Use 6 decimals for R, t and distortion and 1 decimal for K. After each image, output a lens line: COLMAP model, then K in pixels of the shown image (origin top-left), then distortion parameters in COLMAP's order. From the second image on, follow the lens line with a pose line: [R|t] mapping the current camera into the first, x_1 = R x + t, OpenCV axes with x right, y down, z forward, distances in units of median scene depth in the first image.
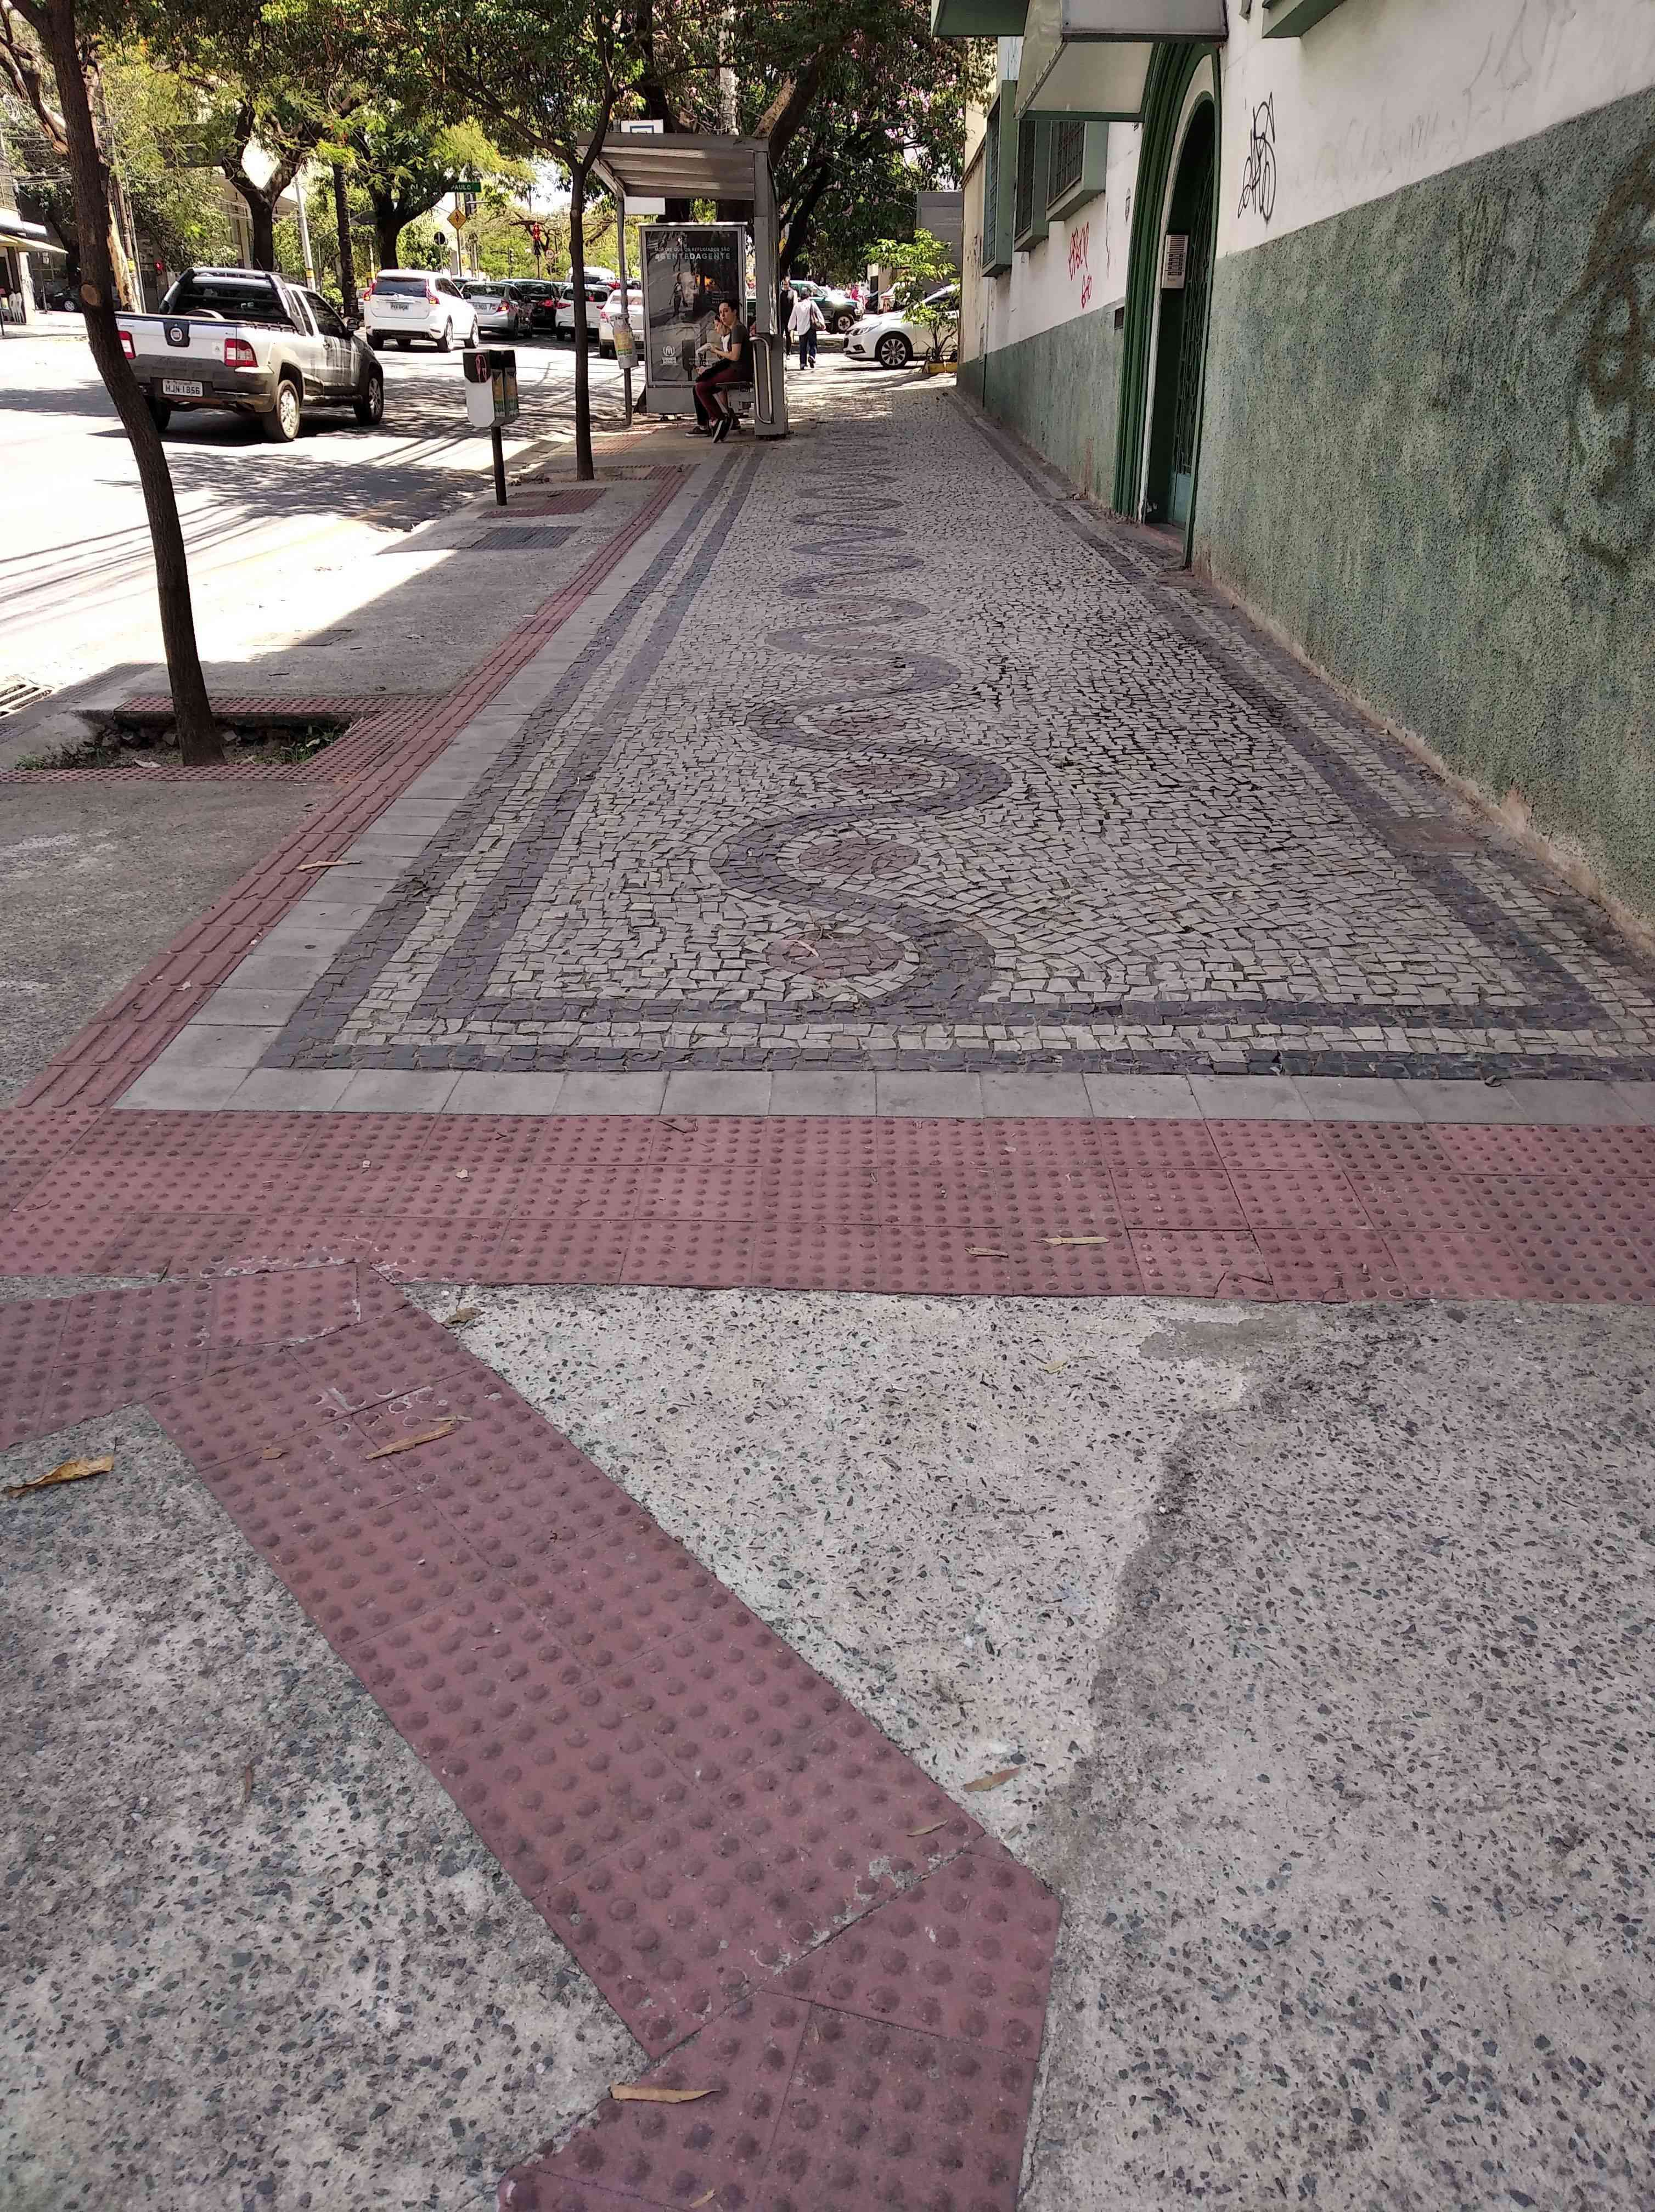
lens RADIAL K [[1648.4, 0, 821.4], [0, 1648.4, 1098.7], [0, 0, 1]] dist [0.006143, -0.000540]
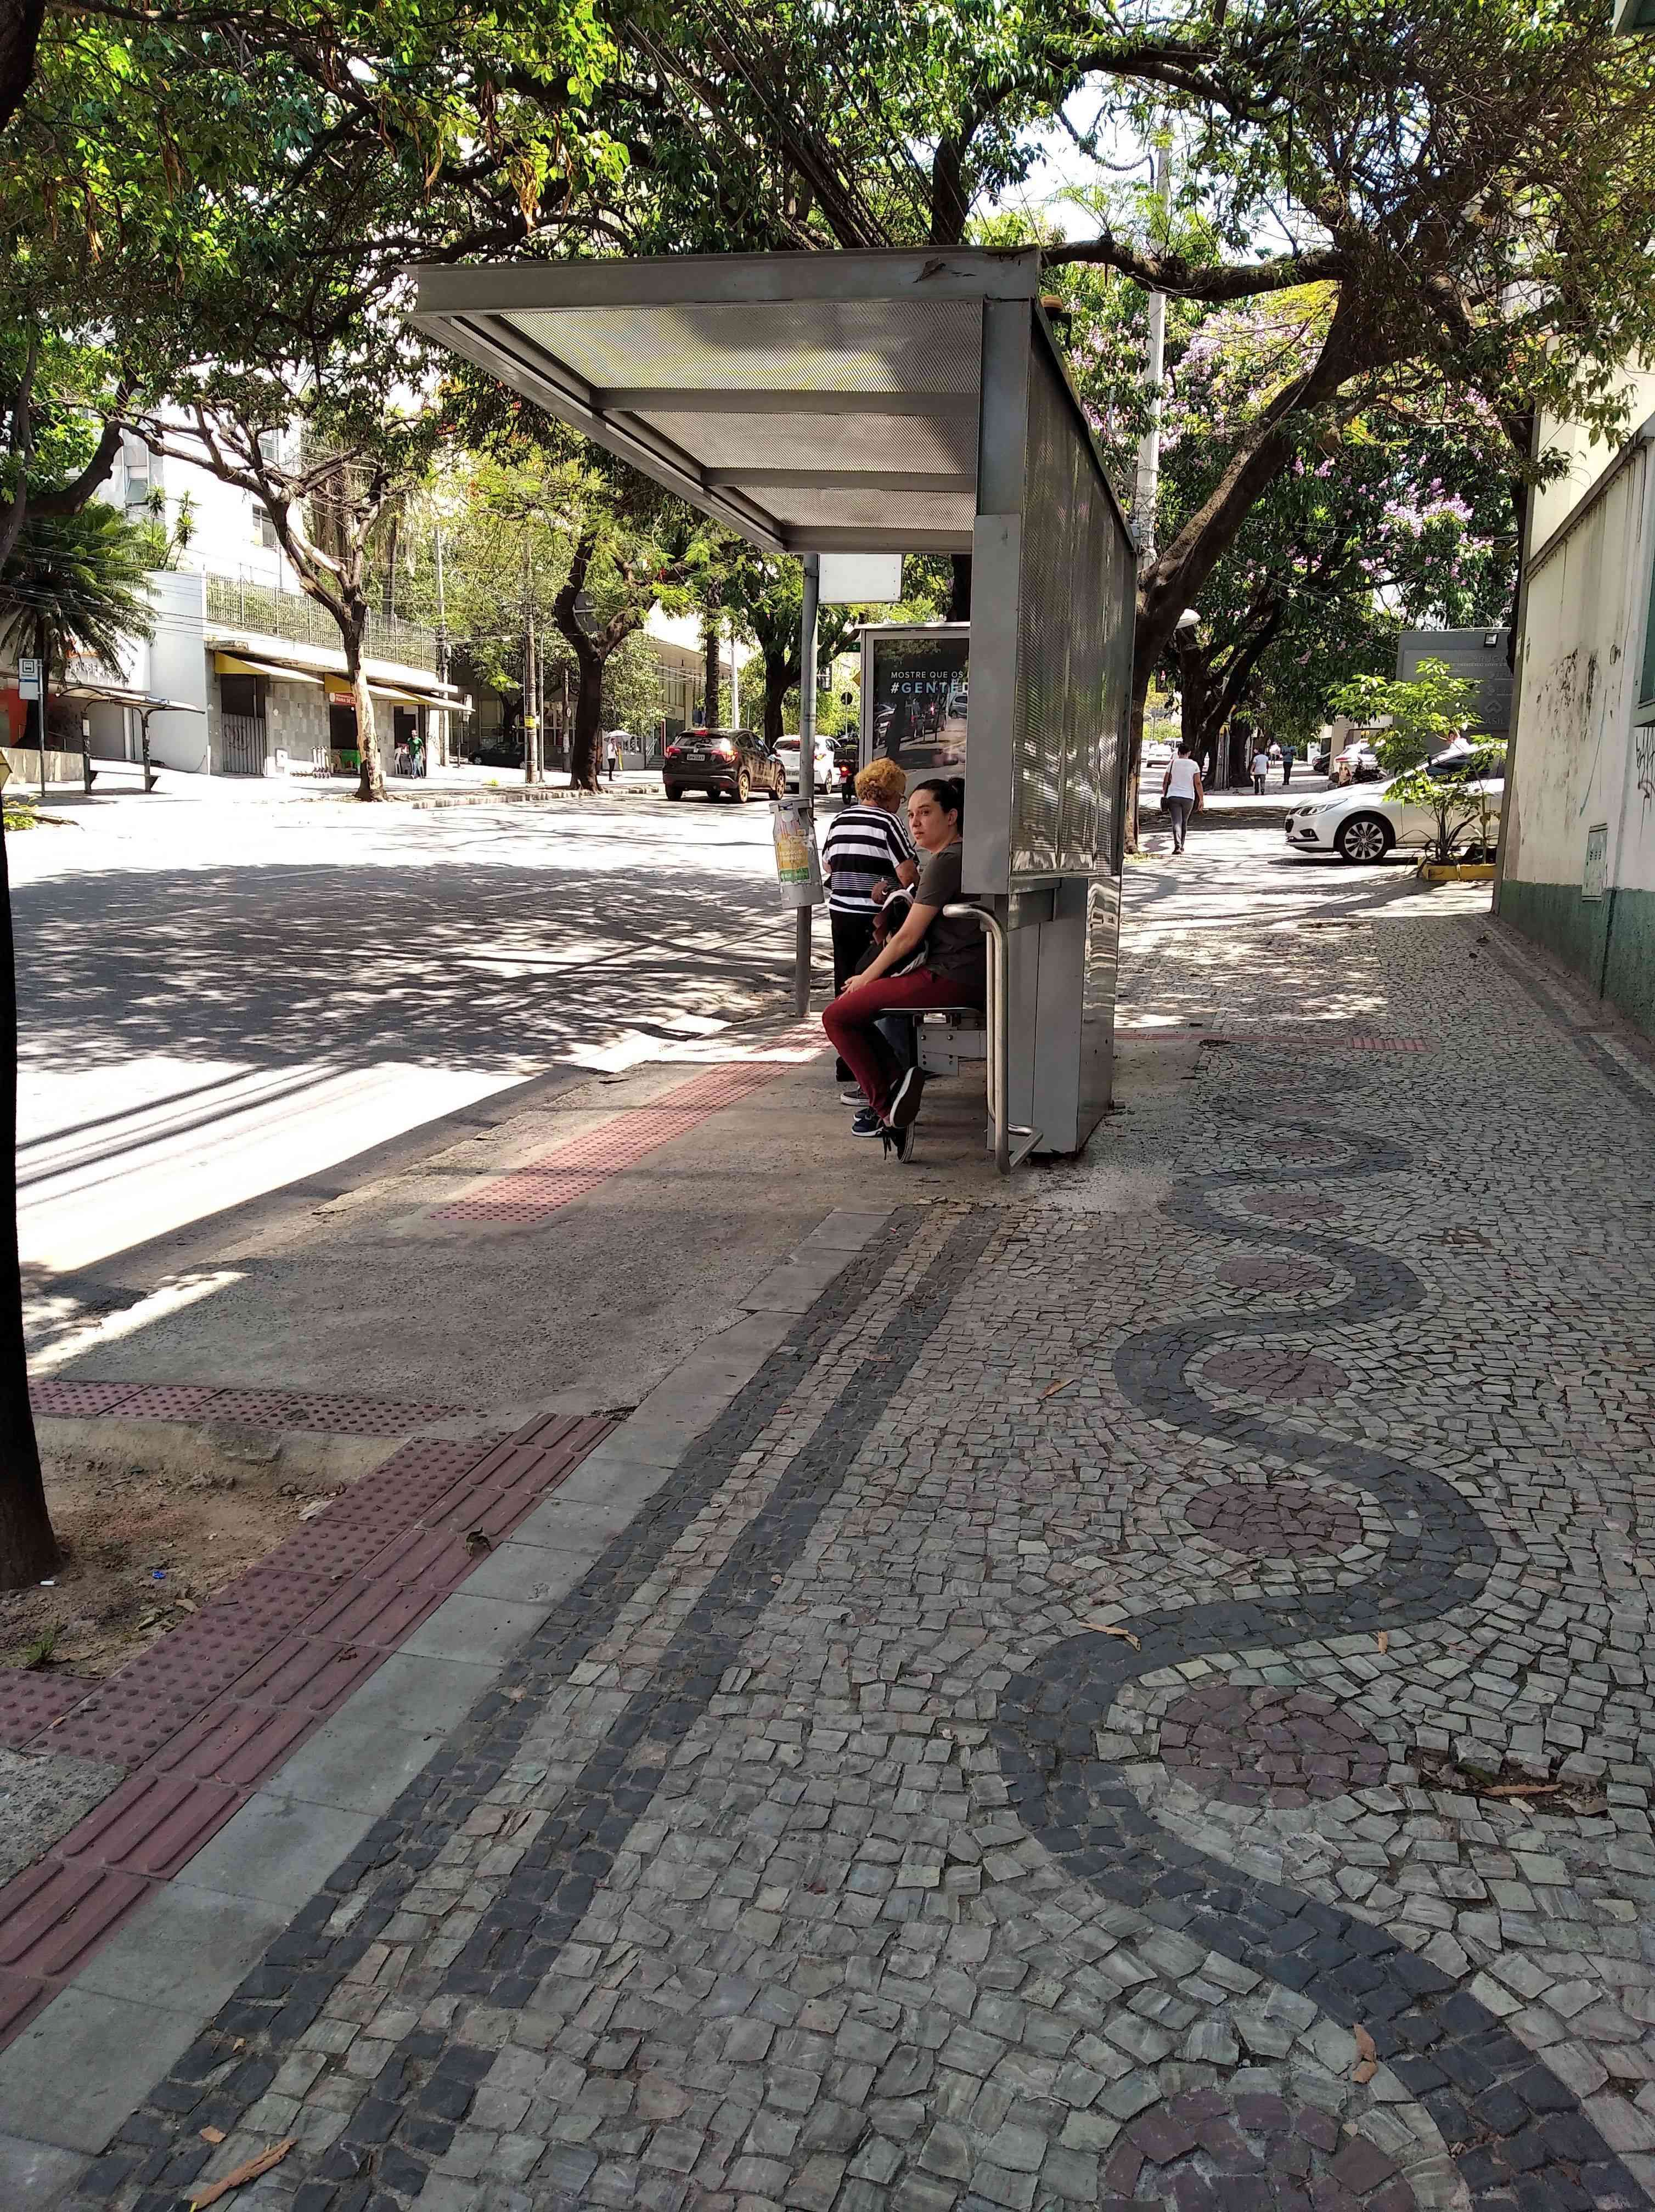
lens RADIAL K [[1648.4, 0, 828.4], [0, 1648.4, 1105.0], [0, 0, 1]] dist [0.006143, -0.000540]
pose [[0.967408, 0.060928, -0.245783, 0.008709], [-0.118281, 0.966953, -0.225856, -0.299683], [0.223900, 0.247566, 0.942645, 0.611808]]
